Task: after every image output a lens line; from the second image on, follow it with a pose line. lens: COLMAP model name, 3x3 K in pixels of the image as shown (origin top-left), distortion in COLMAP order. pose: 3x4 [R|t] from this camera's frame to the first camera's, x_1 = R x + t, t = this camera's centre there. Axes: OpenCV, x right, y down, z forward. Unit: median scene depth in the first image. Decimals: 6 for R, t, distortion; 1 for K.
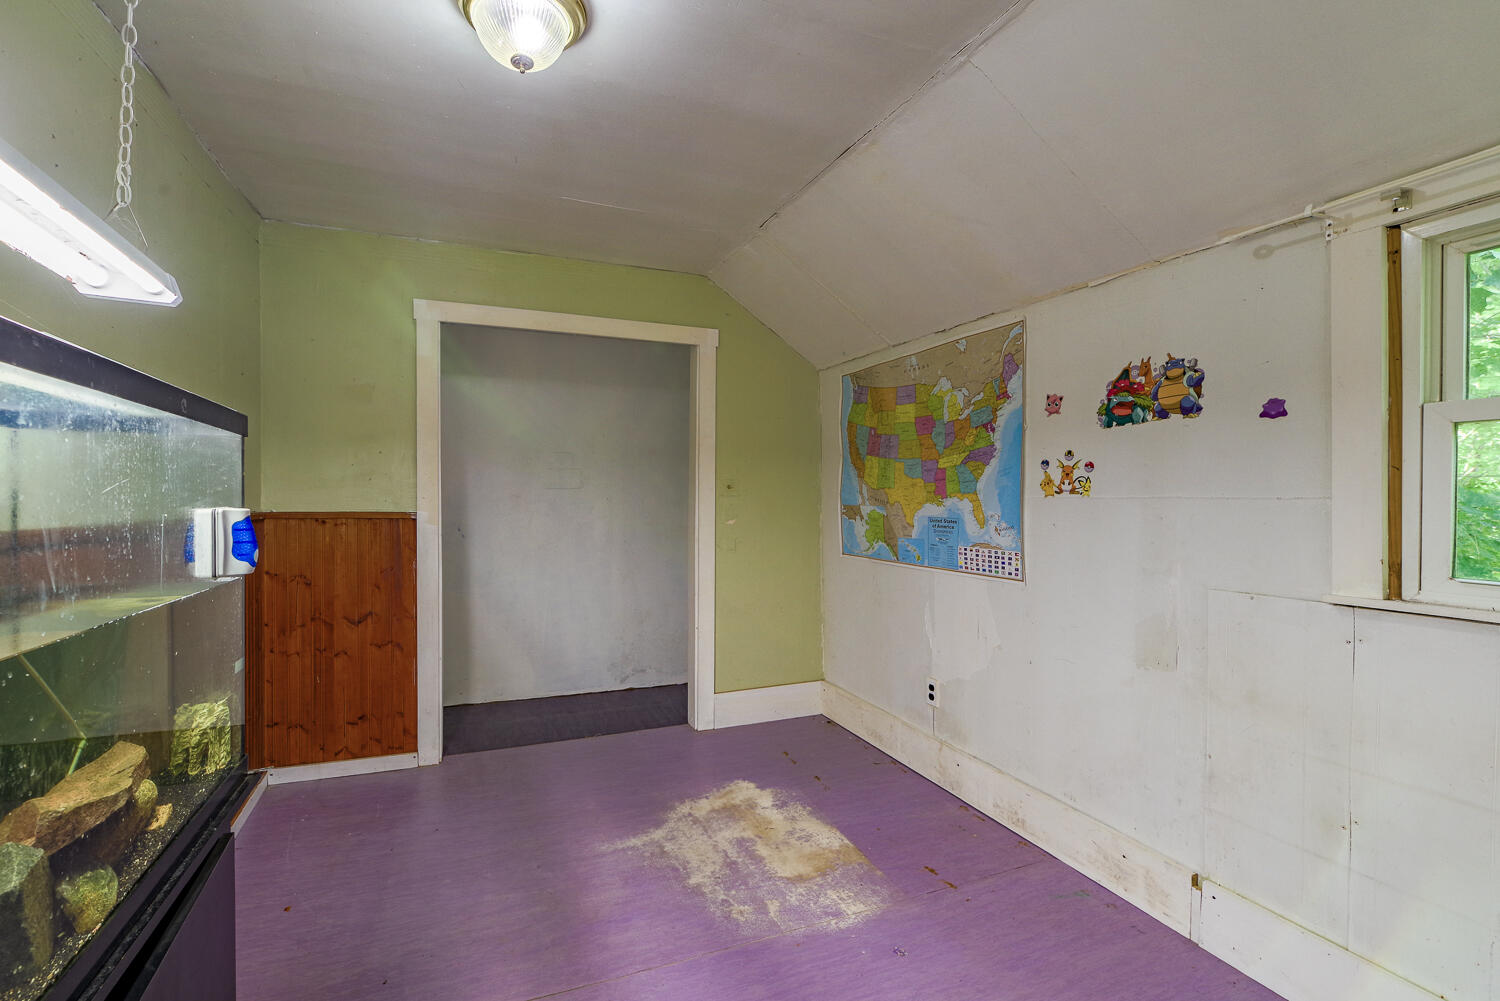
lens RADIAL K [[652.6, 0, 740.8], [0, 652.6, 503.9], [0, 0, 1]] dist [-0.009242, -0.000079]
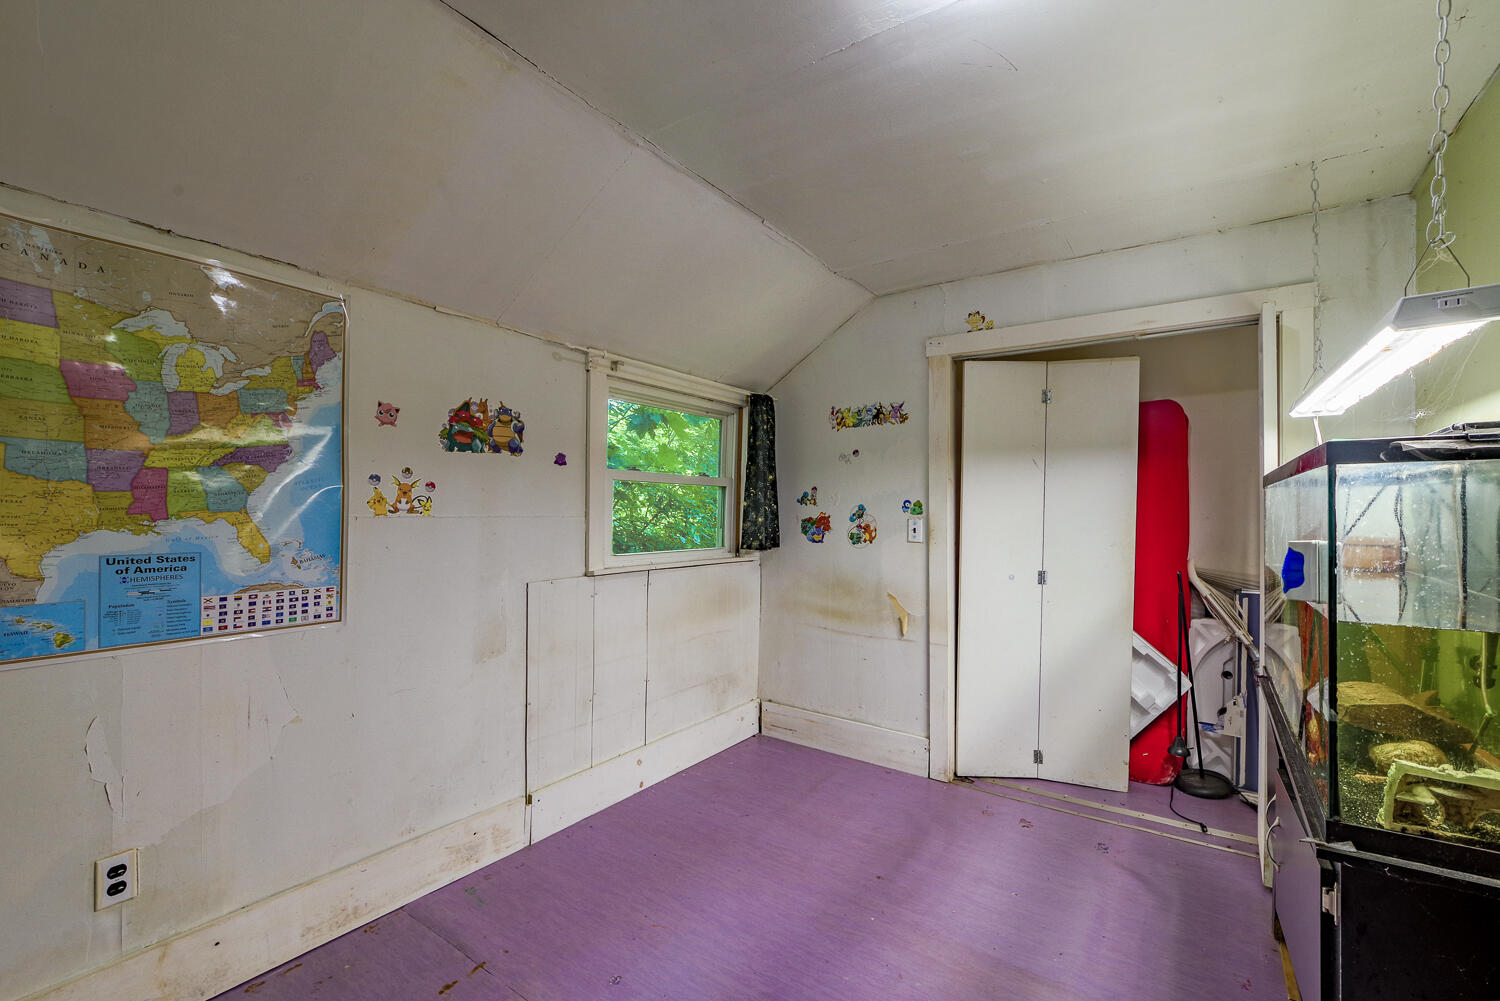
lens RADIAL K [[652.6, 0, 740.0], [0, 652.6, 500.7], [0, 0, 1]] dist [-0.009242, -0.000079]
pose [[-0.521777, 0.002015, 0.853079, -0.514278], [-0.002905, 0.999987, -0.004139, -0.028785], [-0.853077, -0.004638, -0.521765, 0.995204]]
